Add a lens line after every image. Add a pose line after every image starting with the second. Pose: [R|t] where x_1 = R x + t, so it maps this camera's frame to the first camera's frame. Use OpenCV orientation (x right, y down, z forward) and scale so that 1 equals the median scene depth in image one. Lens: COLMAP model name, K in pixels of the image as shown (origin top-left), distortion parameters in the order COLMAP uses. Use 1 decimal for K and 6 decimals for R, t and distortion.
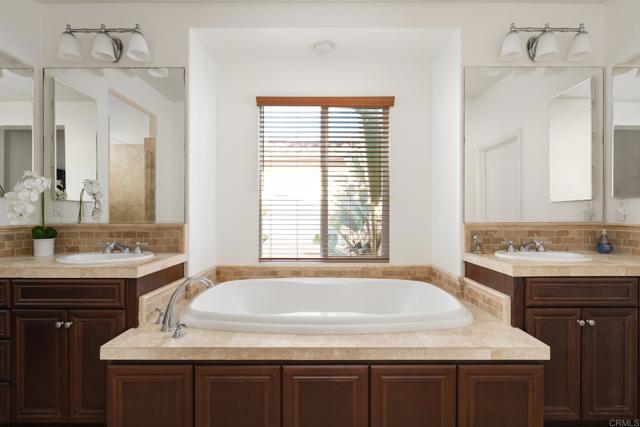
lens RADIAL K [[290.5, 0, 320.0], [0, 290.5, 217.3], [0, 0, 1]] dist [-0.003074, -0.000195]
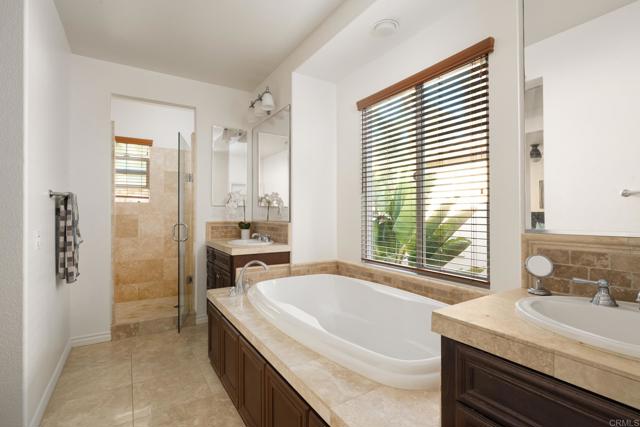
lens RADIAL K [[309.4, 0, 318.1], [0, 309.4, 210.5], [0, 0, 1]] dist [0.004188, 0.000445]
pose [[0.527732, -0.010093, -0.849351, 0.816981], [-0.007243, 0.999840, -0.016382, -0.011357], [0.849380, 0.014797, 0.527574, 0.384664]]
